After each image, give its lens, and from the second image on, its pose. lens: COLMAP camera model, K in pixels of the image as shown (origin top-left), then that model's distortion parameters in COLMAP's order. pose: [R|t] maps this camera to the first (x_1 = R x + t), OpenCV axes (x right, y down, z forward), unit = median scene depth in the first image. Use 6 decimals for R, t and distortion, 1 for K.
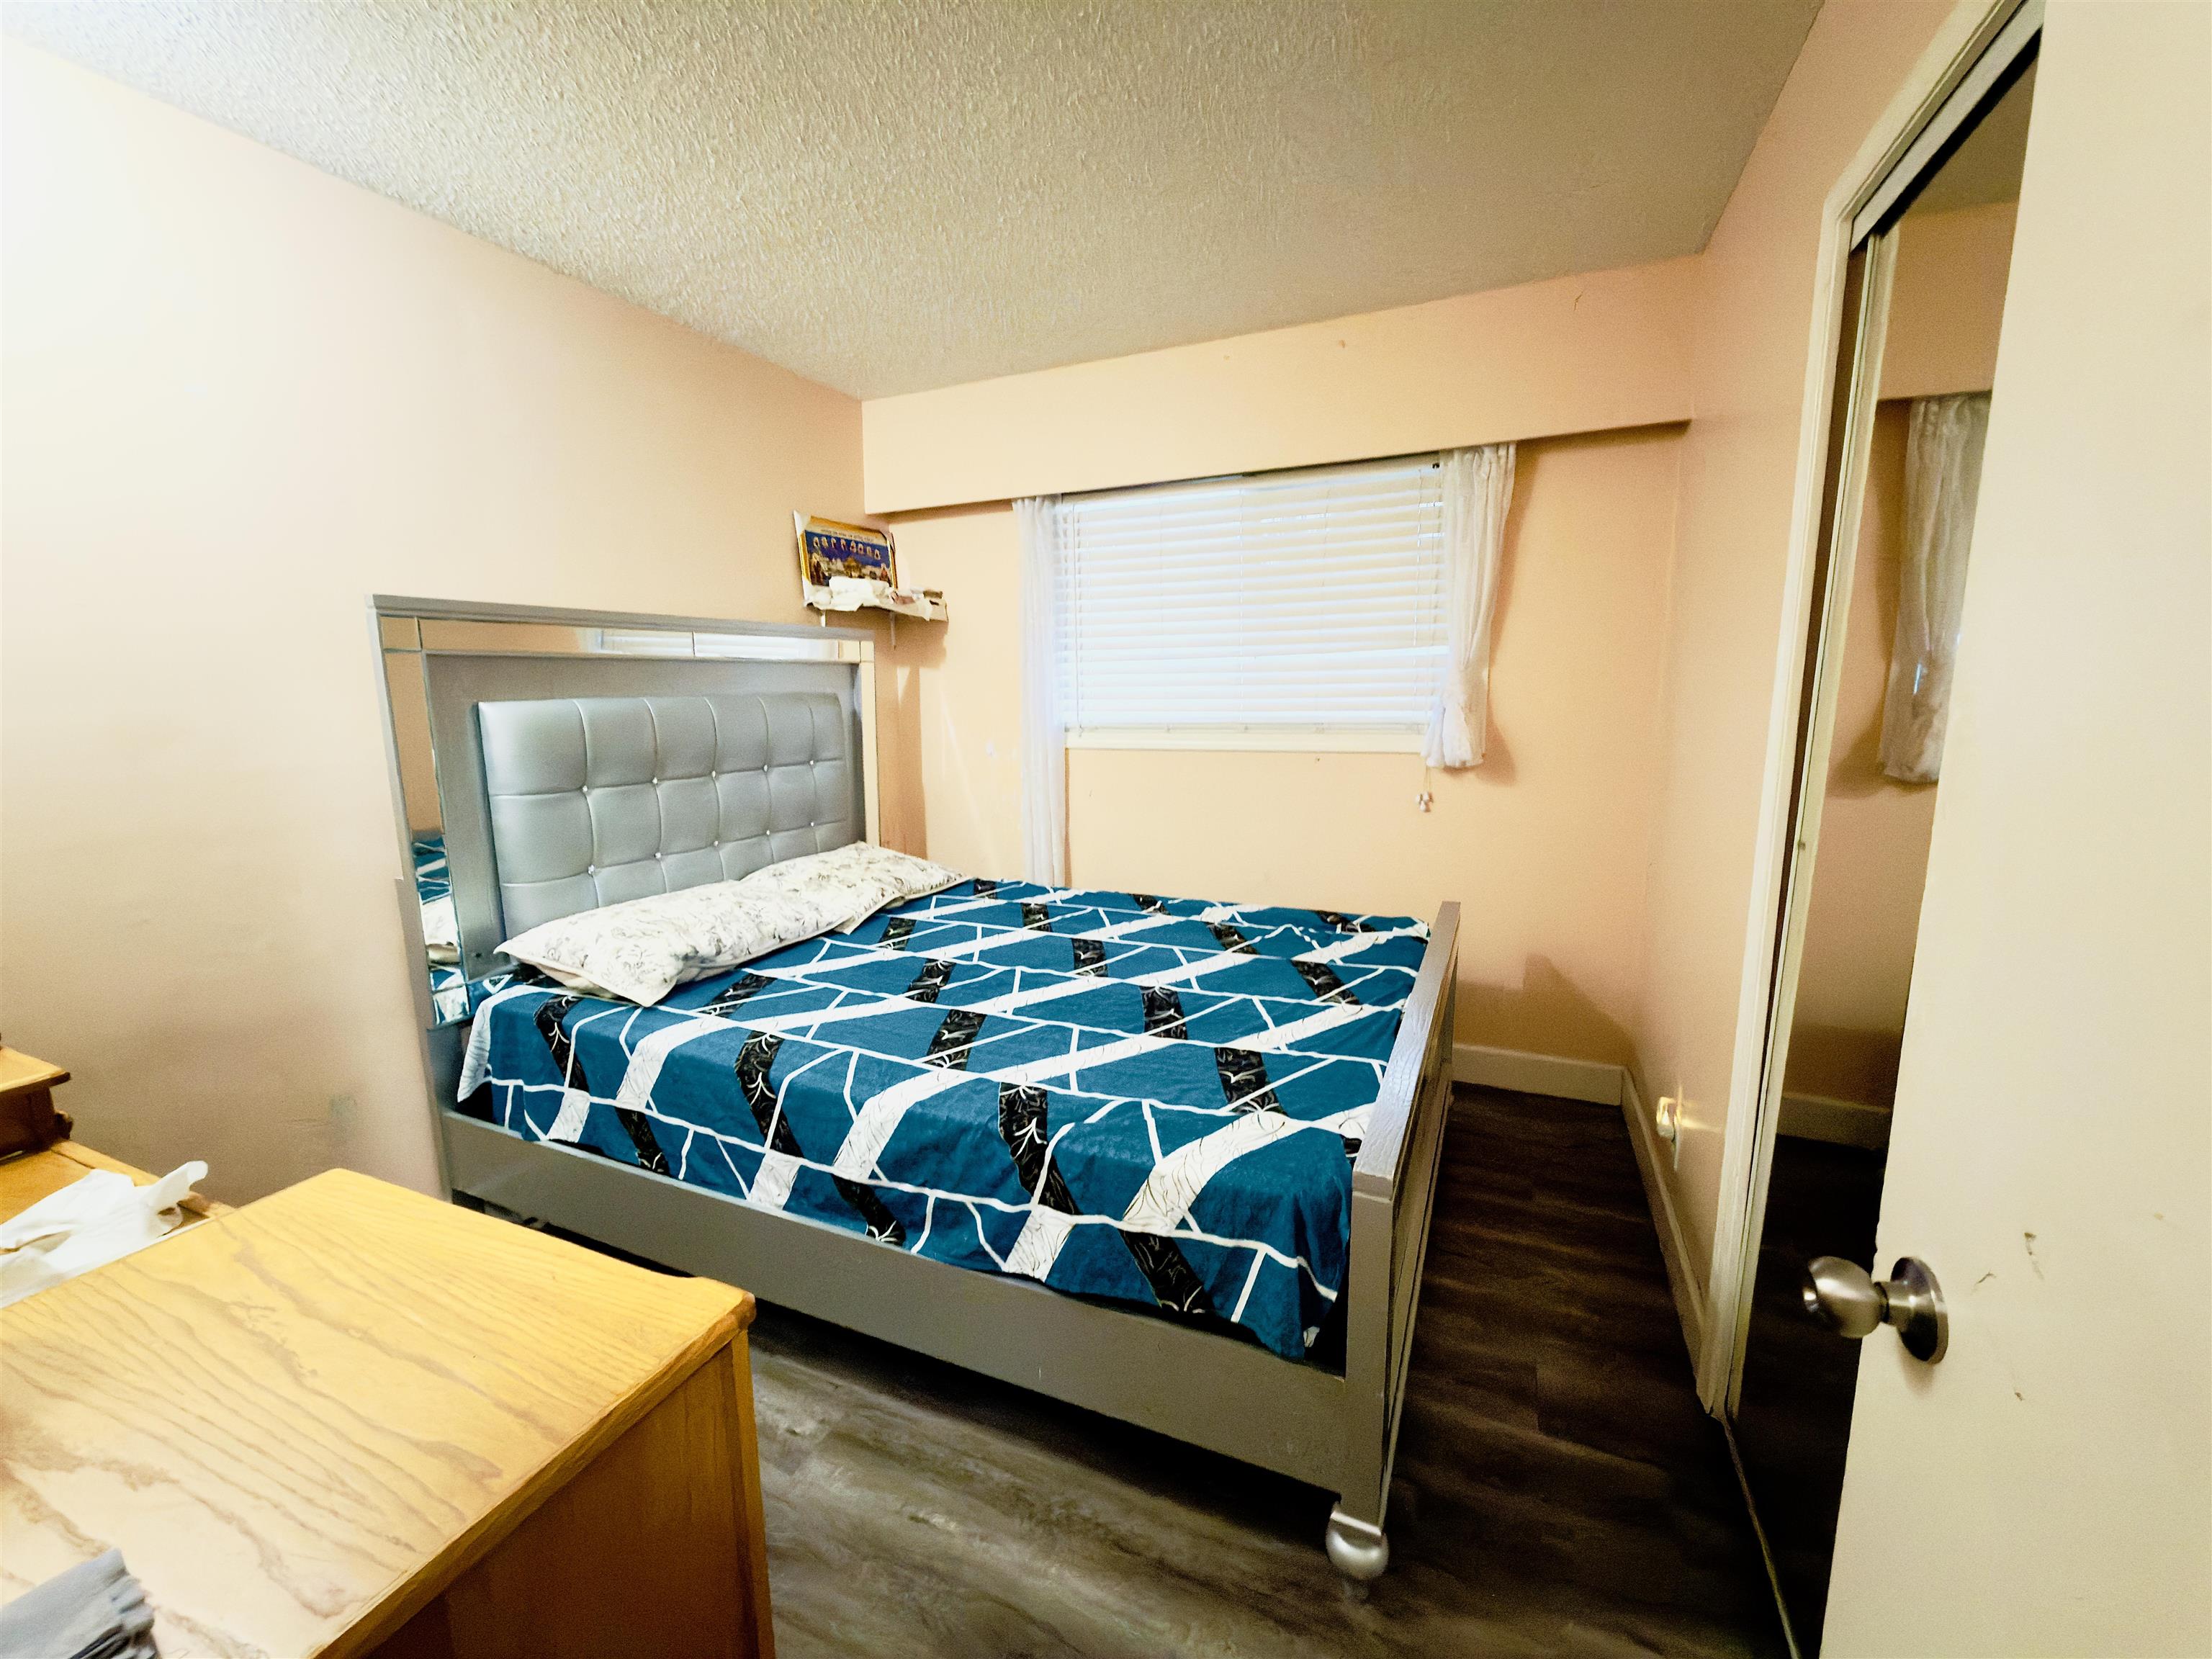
lens RADIAL K [[880.2, 0, 1104.6], [0, 880.2, 830.5], [0, 0, 1]] dist [-0.000169, -0.000086]
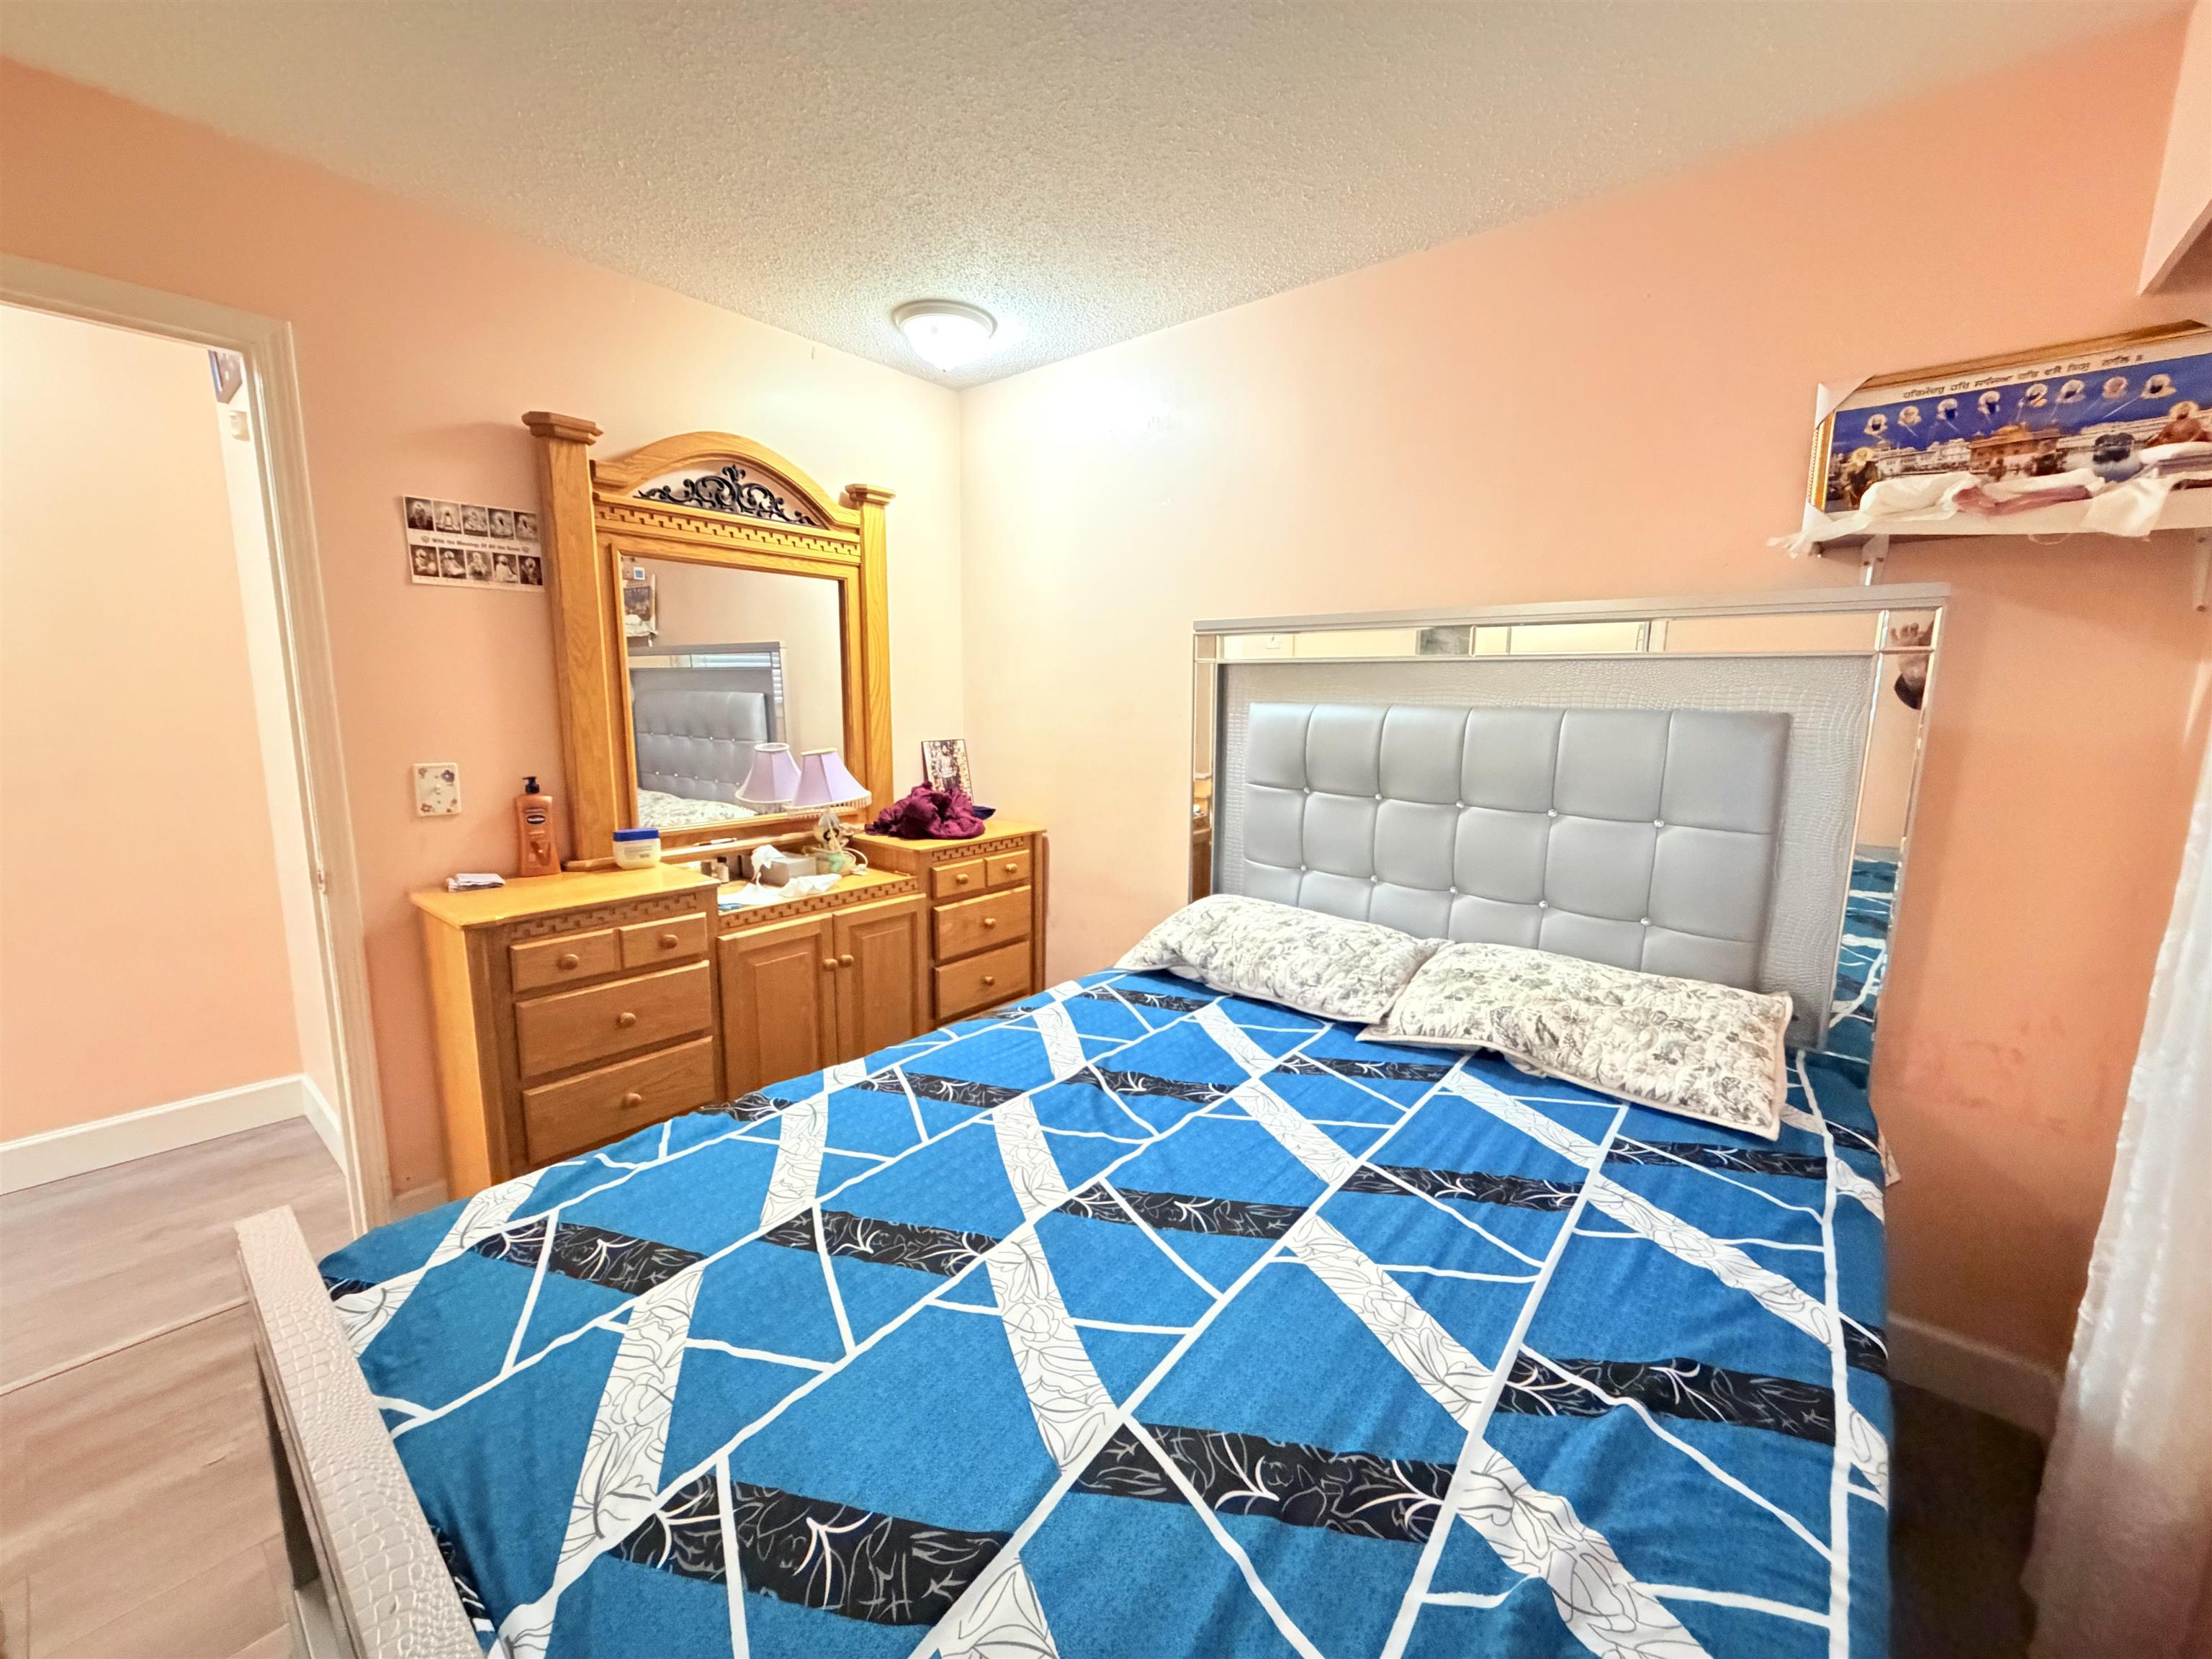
lens RADIAL K [[880.2, 0, 1104.6], [0, 880.2, 830.5], [0, 0, 1]] dist [-0.000169, -0.000086]
pose [[-0.274722, 0.155207, -0.948915, 0.485932], [-0.169806, 0.963543, 0.206761, -0.186059], [0.946411, 0.217933, -0.238351, 1.096947]]
